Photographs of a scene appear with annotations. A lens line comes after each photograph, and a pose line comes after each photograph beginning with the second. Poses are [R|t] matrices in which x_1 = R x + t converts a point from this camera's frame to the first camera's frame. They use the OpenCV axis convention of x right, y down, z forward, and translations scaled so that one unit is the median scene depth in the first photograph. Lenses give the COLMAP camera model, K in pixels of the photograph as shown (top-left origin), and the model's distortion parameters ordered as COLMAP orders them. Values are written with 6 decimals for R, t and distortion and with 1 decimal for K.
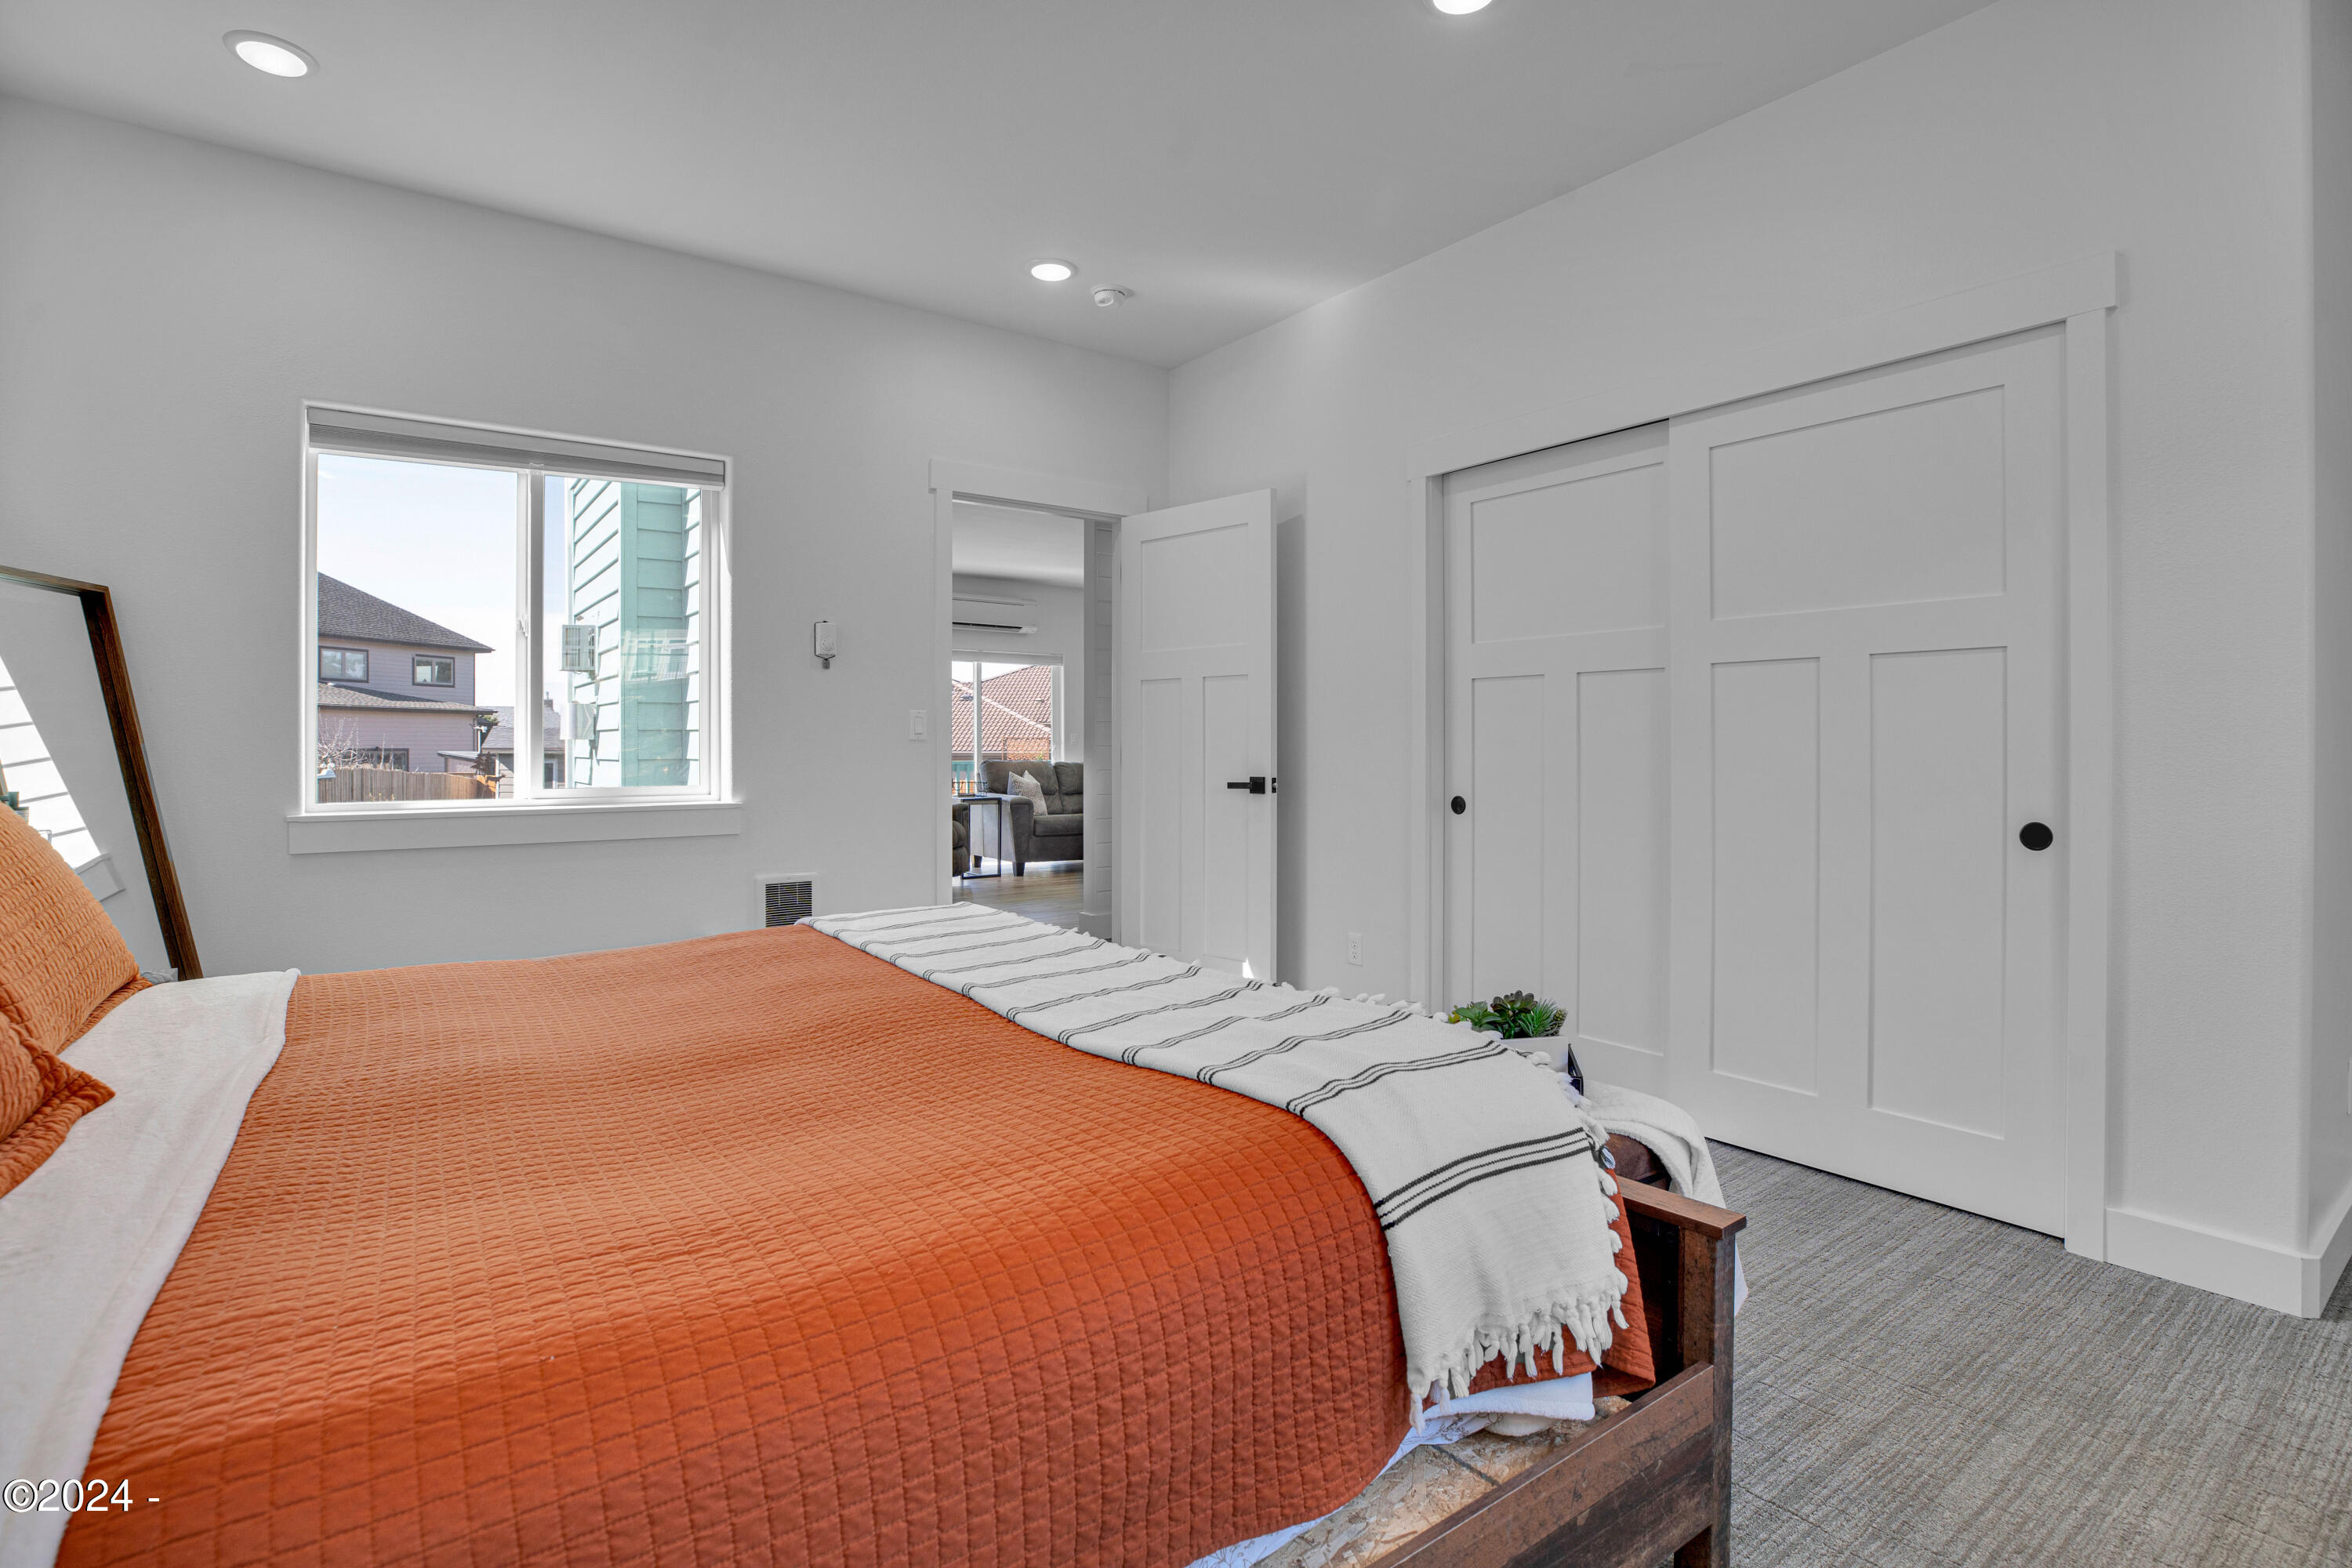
lens RADIAL K [[1110.5, 0, 1174.3], [0, 1110.5, 768.4], [0, 0, 1]] dist [-0.000035, -0.000001]
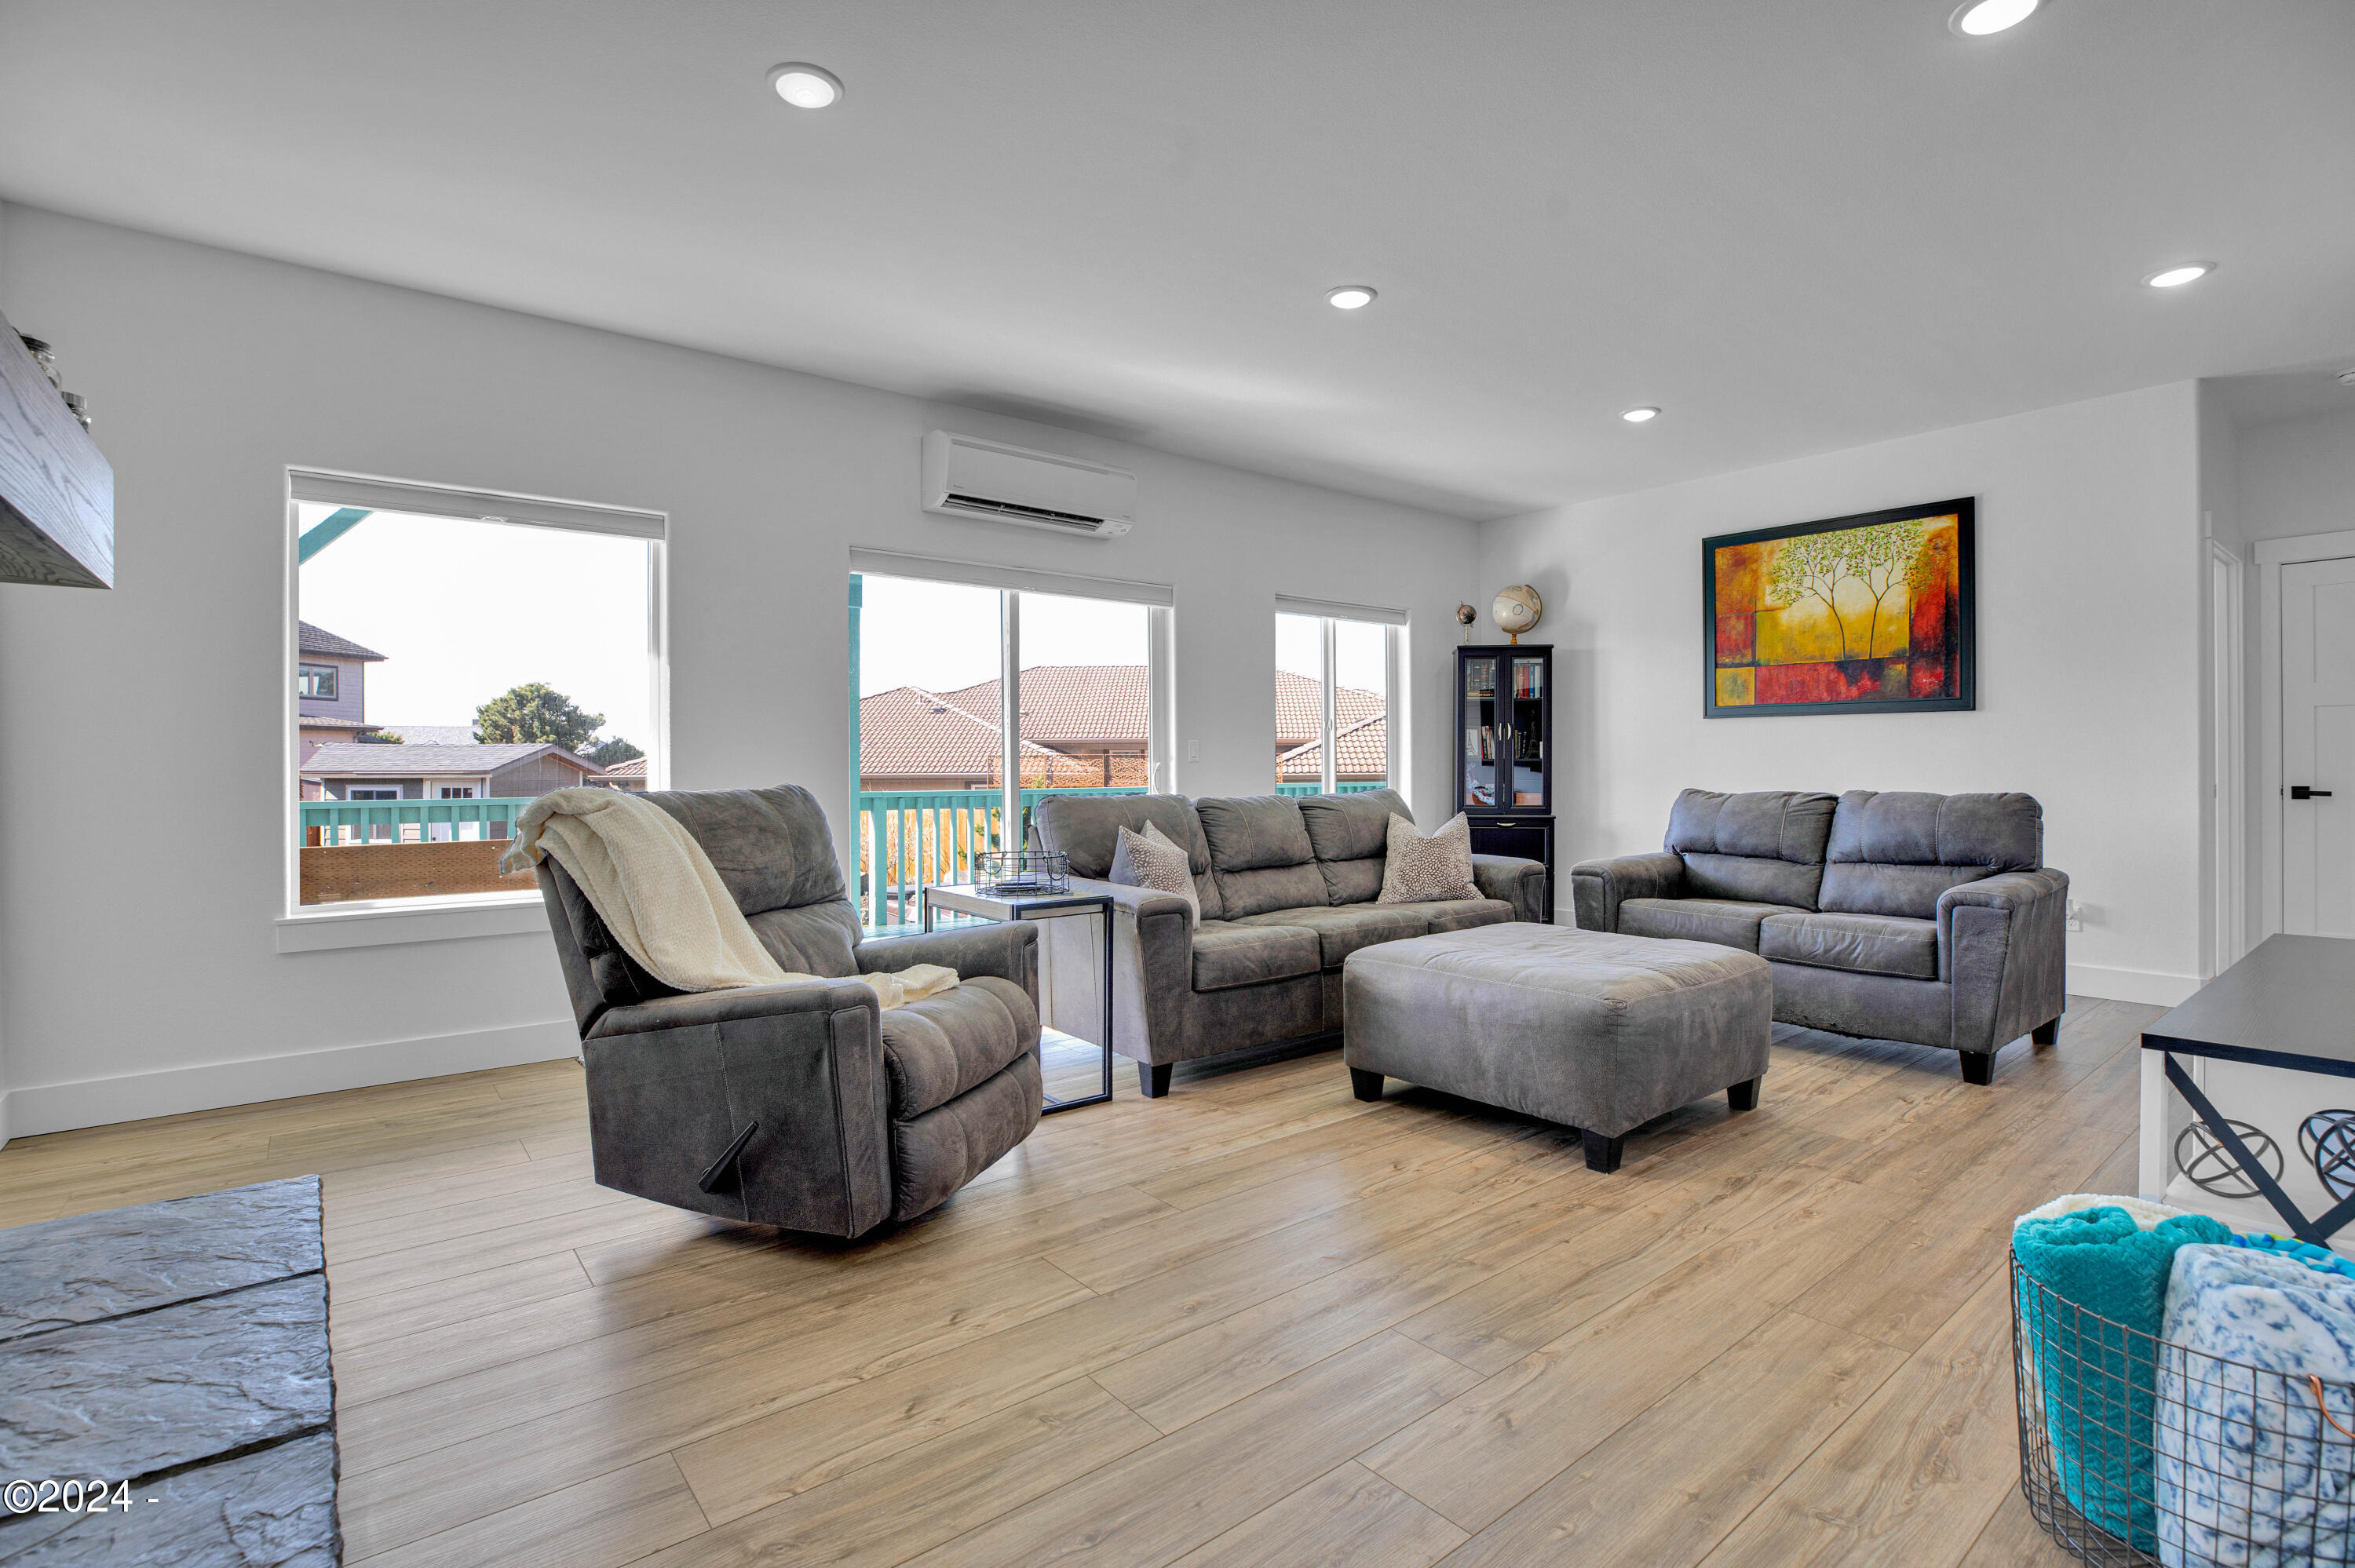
lens RADIAL K [[1111.7, 0, 1179.6], [0, 1111.7, 779.3], [0, 0, 1]] dist [-0.000035, -0.000001]
pose [[0.999351, -0.010997, 0.034289, -0.139194], [0.011122, 0.999932, -0.003462, -0.012944], [-0.034249, 0.003841, 0.999406, 0.584757]]
